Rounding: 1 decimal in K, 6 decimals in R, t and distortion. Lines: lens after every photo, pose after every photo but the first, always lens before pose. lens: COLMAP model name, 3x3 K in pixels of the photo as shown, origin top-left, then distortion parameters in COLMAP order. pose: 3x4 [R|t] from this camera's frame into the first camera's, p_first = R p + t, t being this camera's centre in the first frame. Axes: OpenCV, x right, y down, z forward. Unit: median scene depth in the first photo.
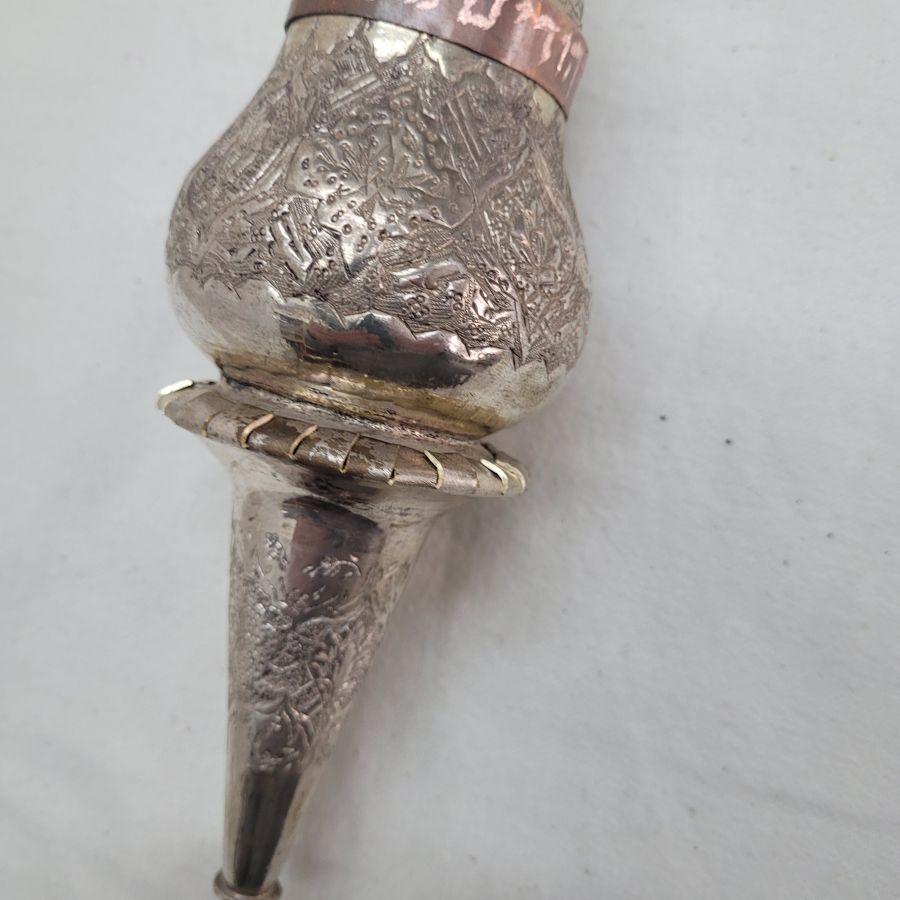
lens RADIAL K [[937.9, 0, 450.6], [0, 937.9, 450.5], [0, 0, 1]] dist [-0.065254, 0.000000]
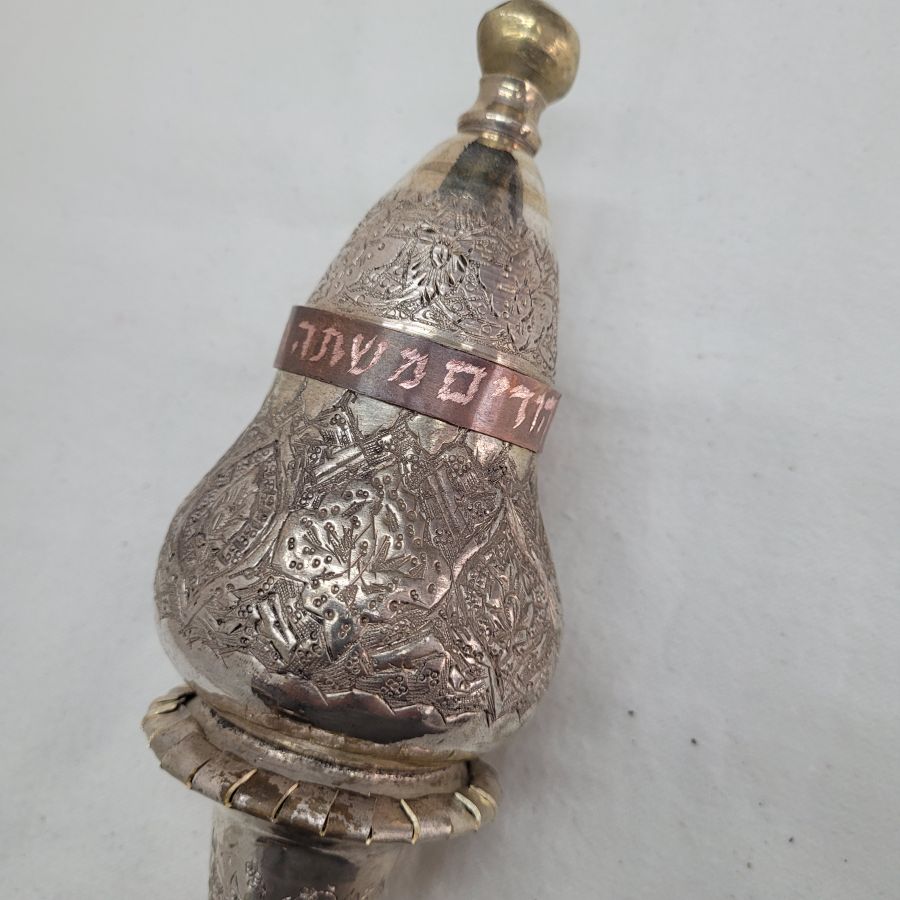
lens RADIAL K [[937.9, 0, 451.2], [0, 937.9, 449.1], [0, 0, 1]] dist [-0.065254, 0.000000]
pose [[0.999603, 0.012580, 0.025226, -0.003116], [-0.010228, 0.995770, -0.091310, -0.293798], [-0.026268, 0.091016, 0.995503, -0.062961]]
